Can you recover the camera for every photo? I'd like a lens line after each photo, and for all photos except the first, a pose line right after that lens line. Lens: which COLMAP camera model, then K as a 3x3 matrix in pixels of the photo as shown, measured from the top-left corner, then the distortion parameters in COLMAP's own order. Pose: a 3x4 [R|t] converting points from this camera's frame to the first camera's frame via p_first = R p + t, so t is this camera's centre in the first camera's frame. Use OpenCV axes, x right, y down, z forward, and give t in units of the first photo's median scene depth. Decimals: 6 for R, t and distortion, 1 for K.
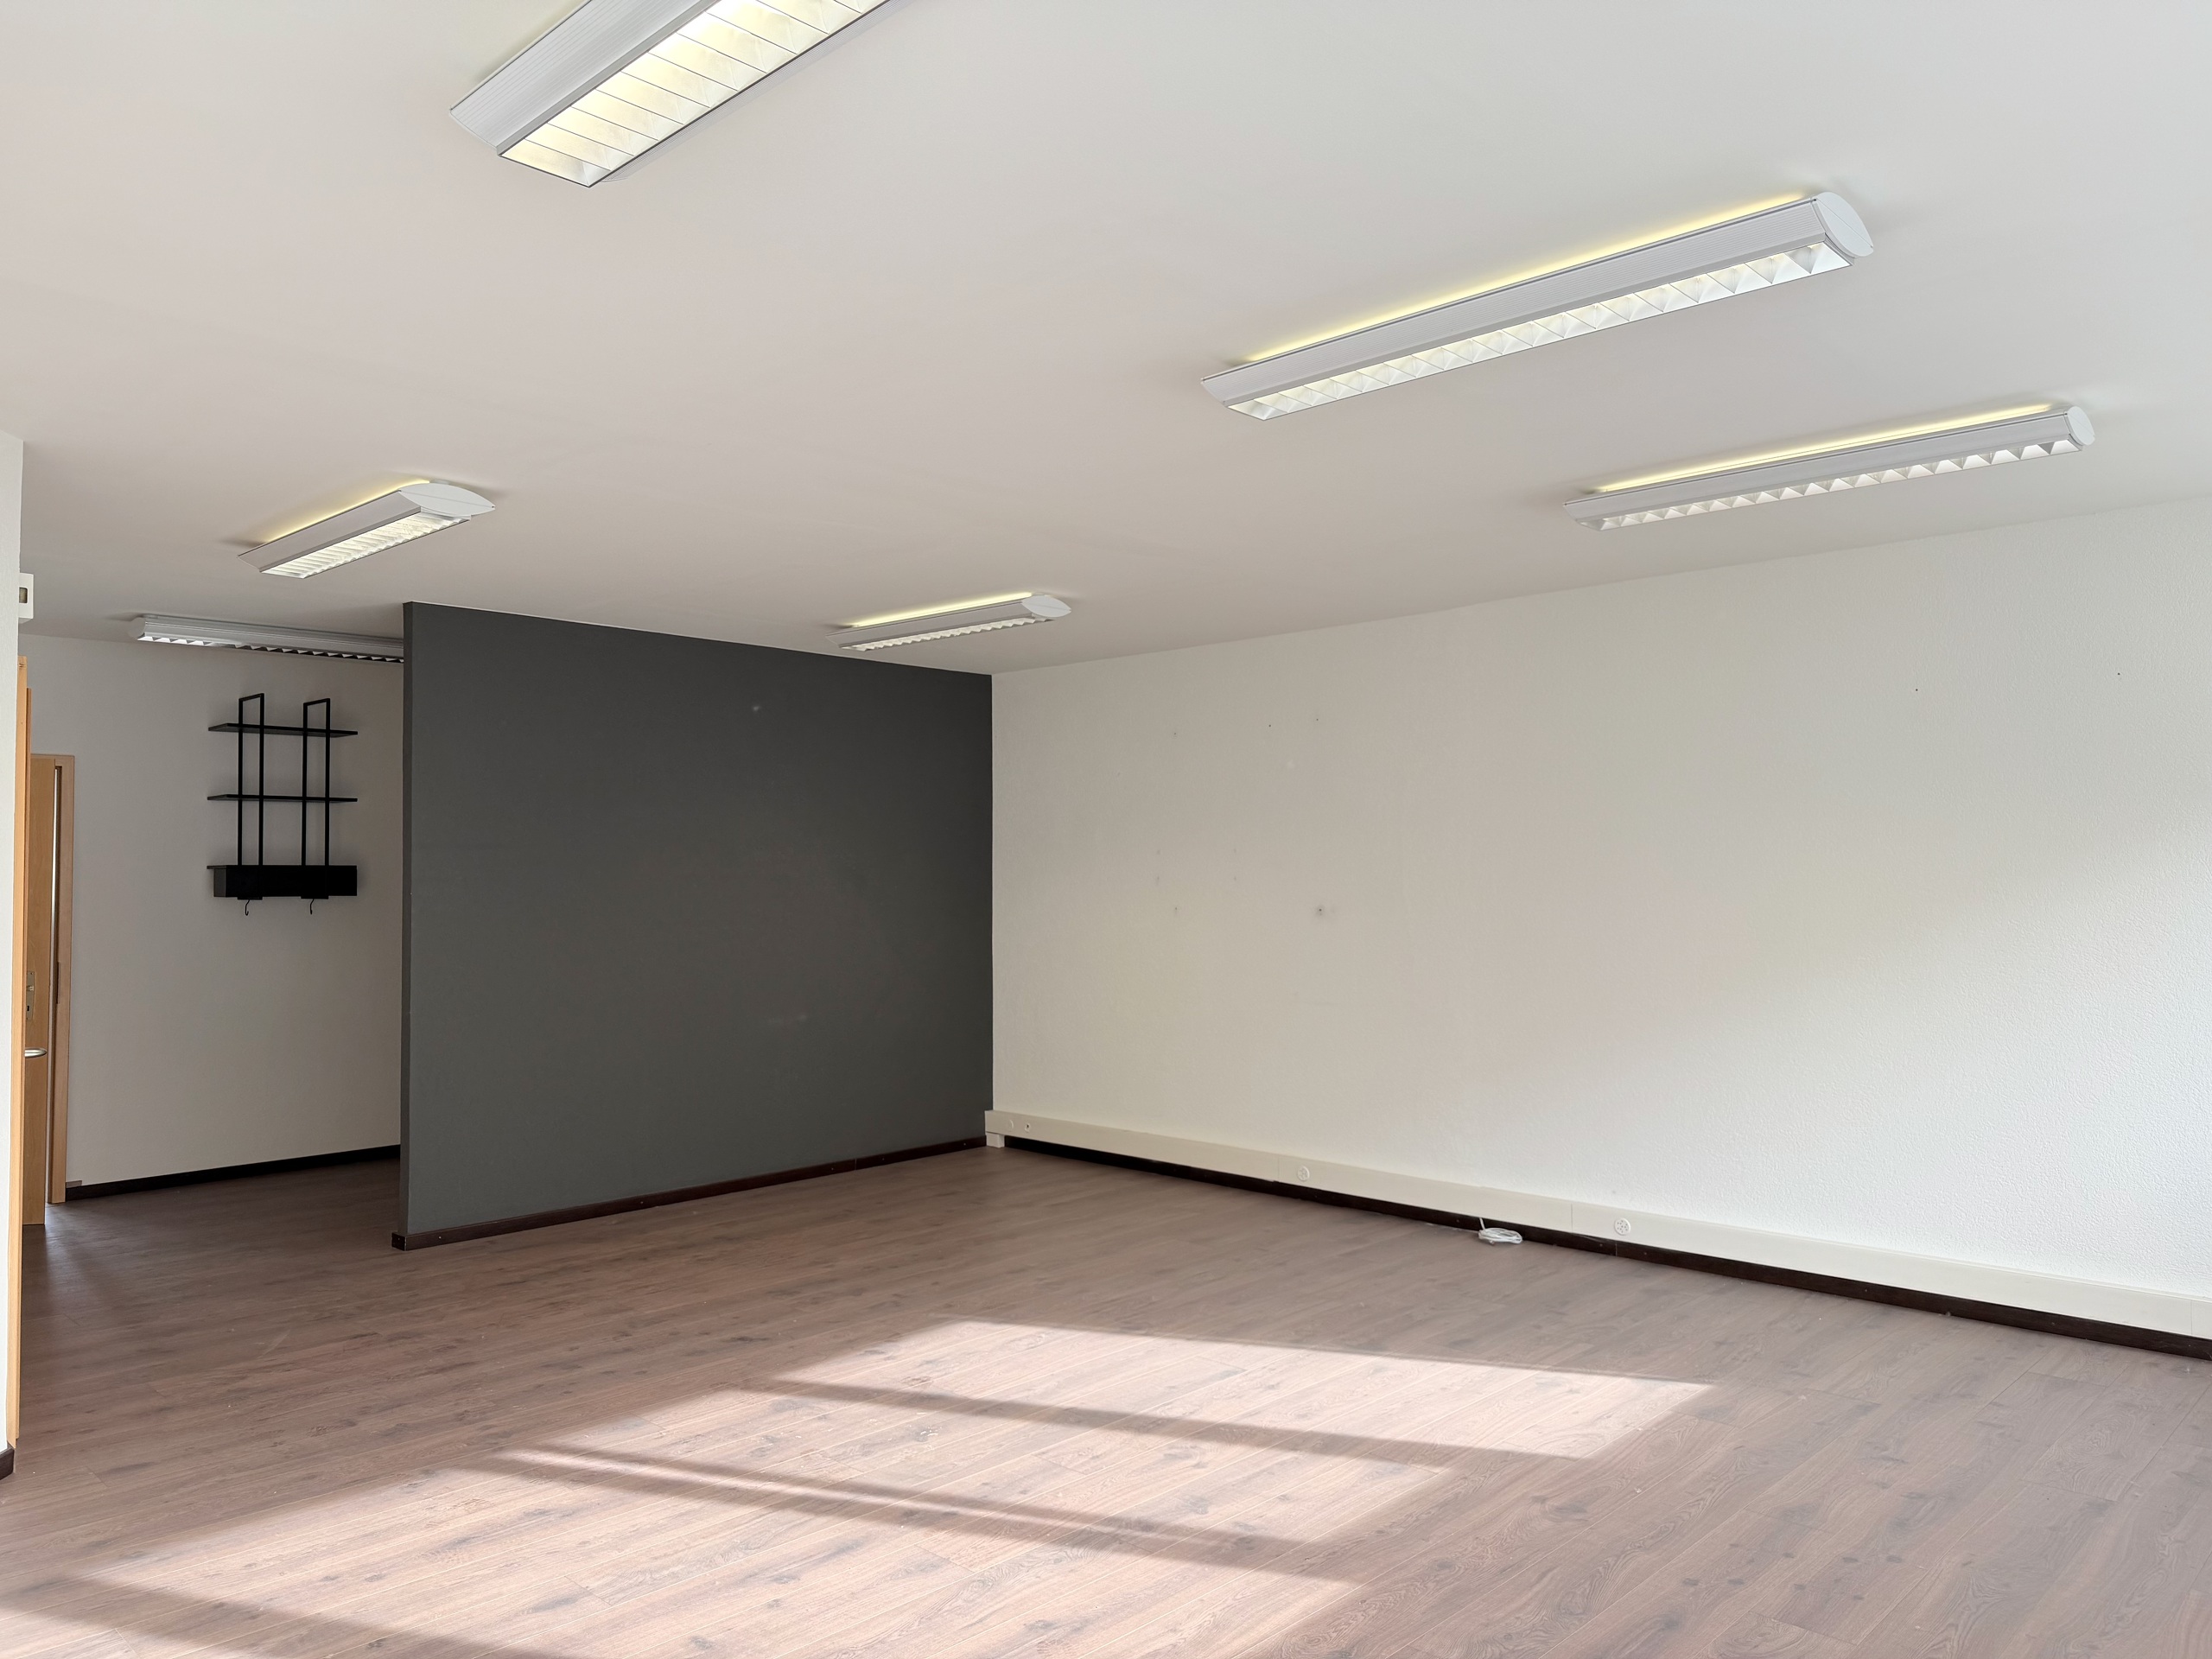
lens RADIAL K [[1584.5, 0, 1106.0], [0, 1584.5, 829.5], [0, 0, 1]] dist [0.031747, -0.032253]
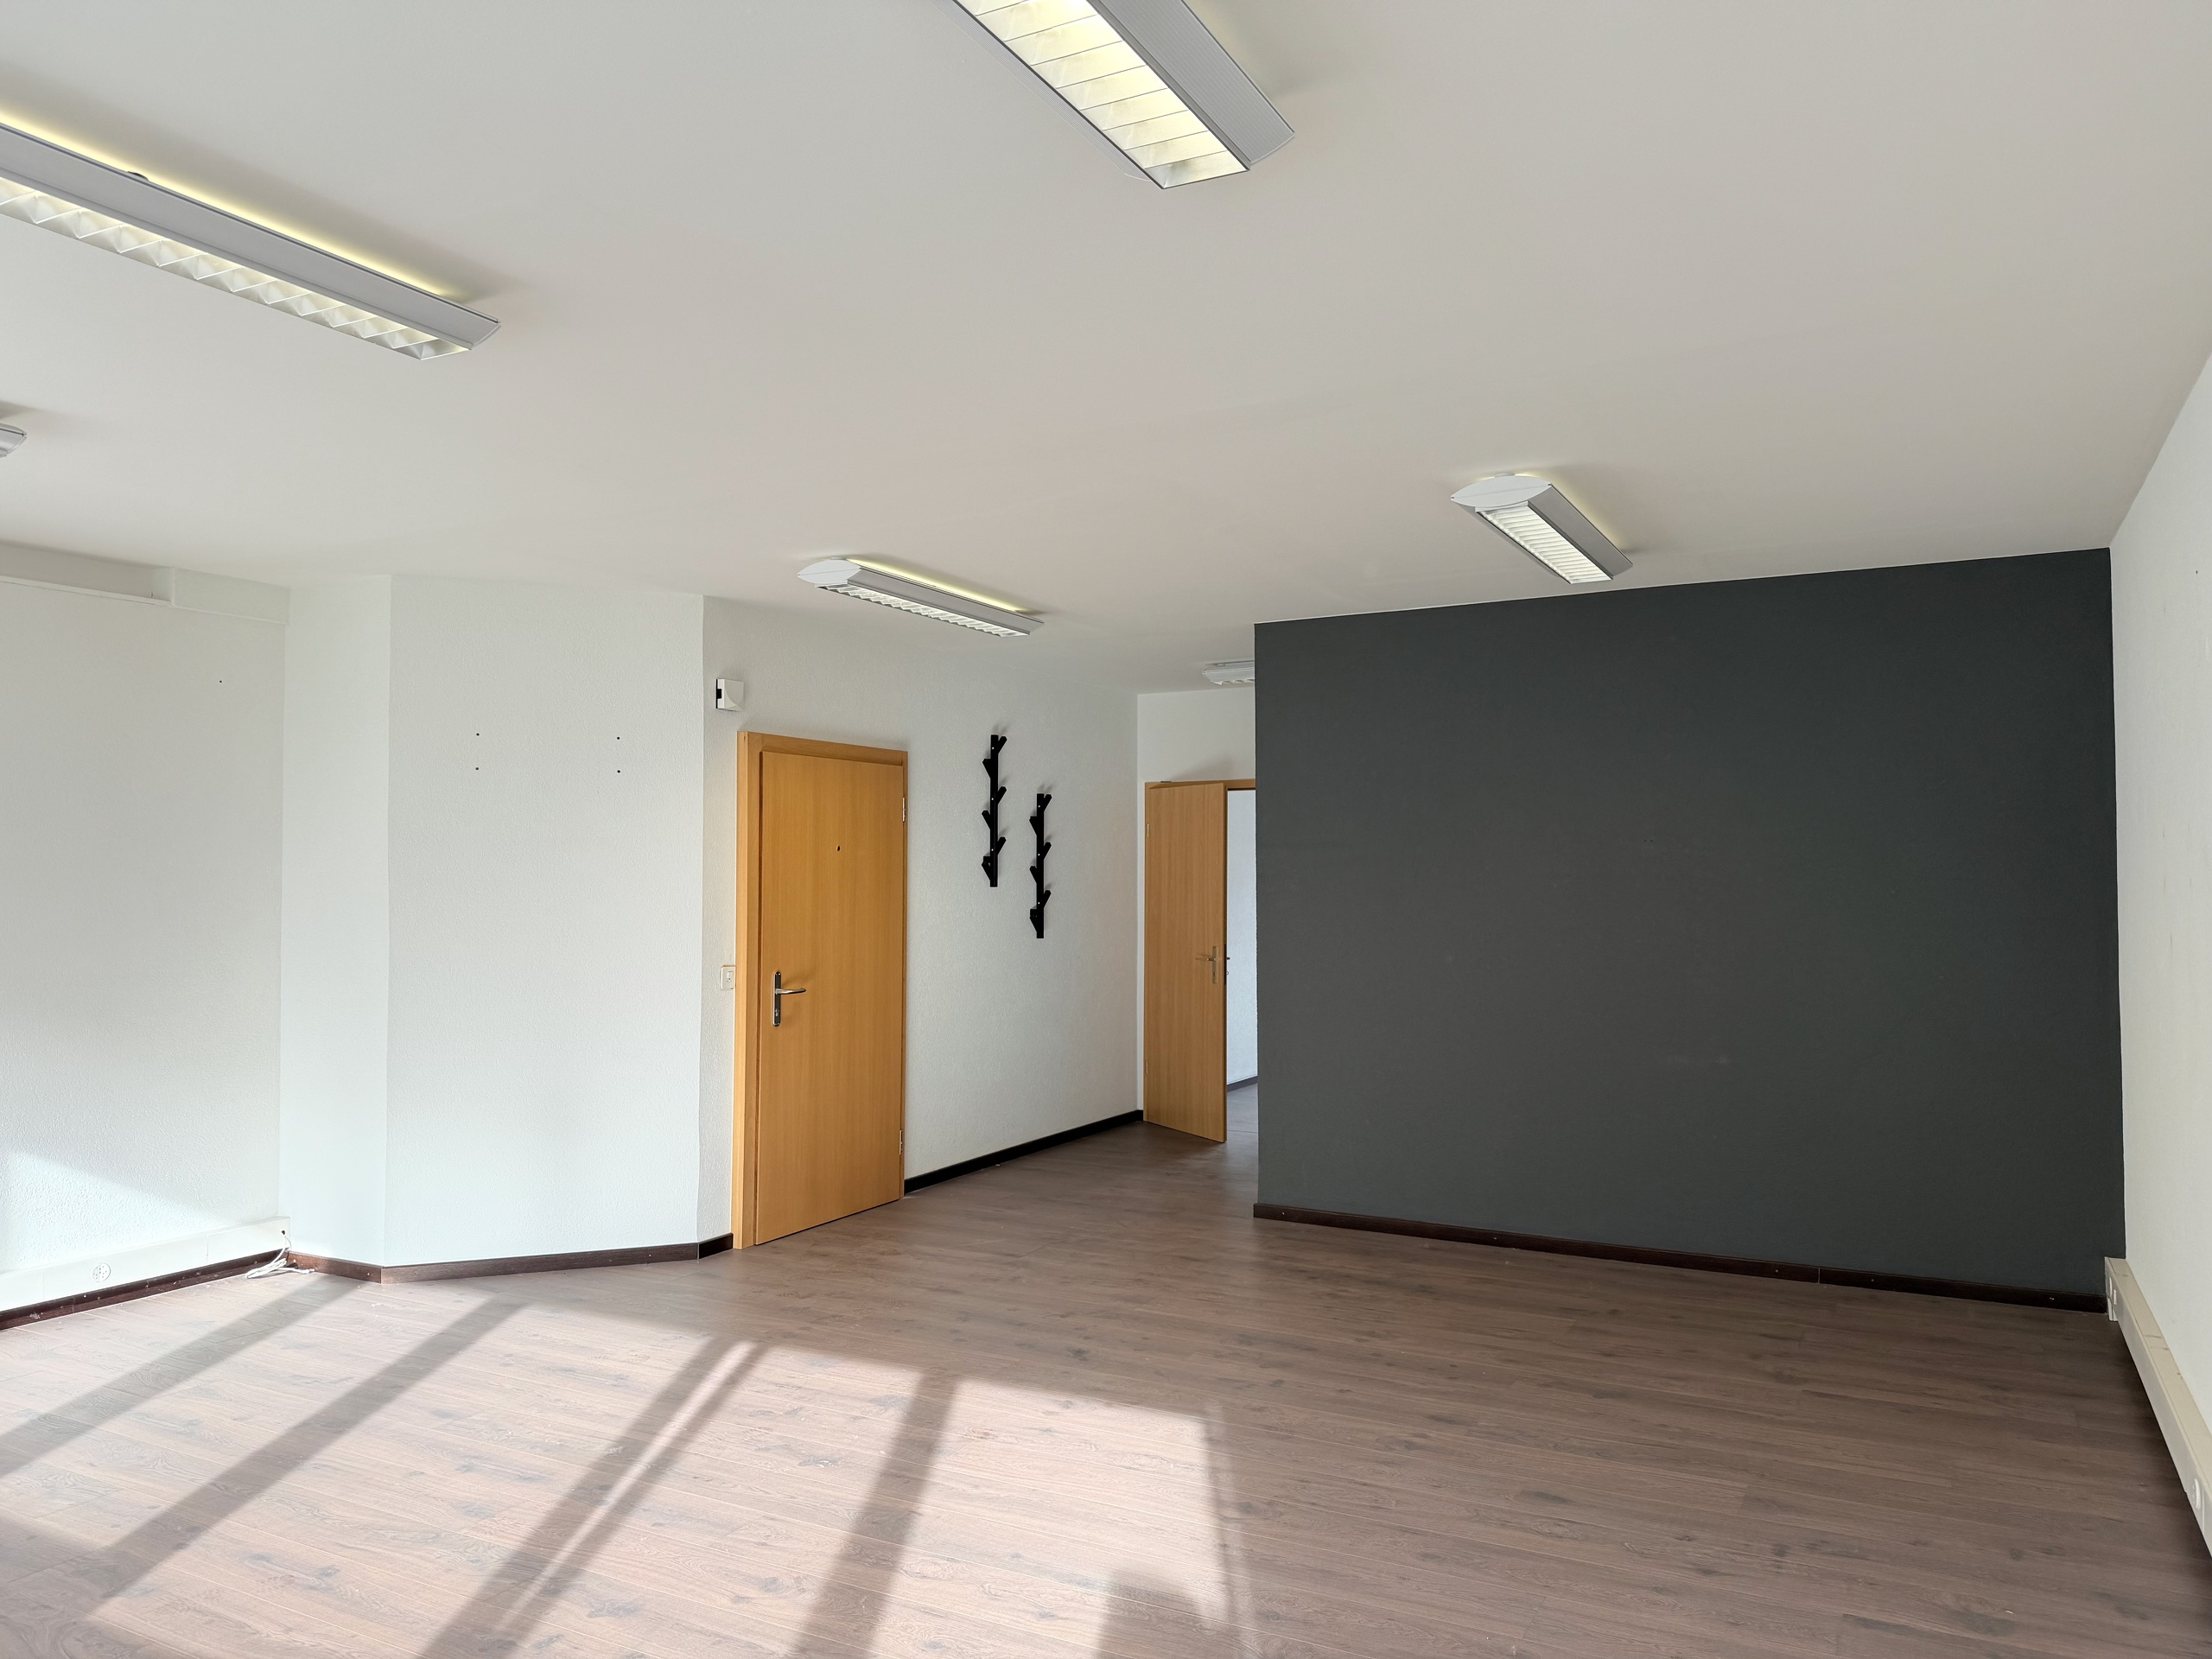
lens RADIAL K [[1570.6, 0, 1070.2], [0, 1570.6, 845.5], [0, 0, 1]] dist [0.121614, -0.170358]
pose [[0.248121, -0.011976, -0.968655, 0.864137], [0.029042, 0.999566, -0.004920, 0.016936], [0.968294, -0.026911, 0.248361, 0.919741]]
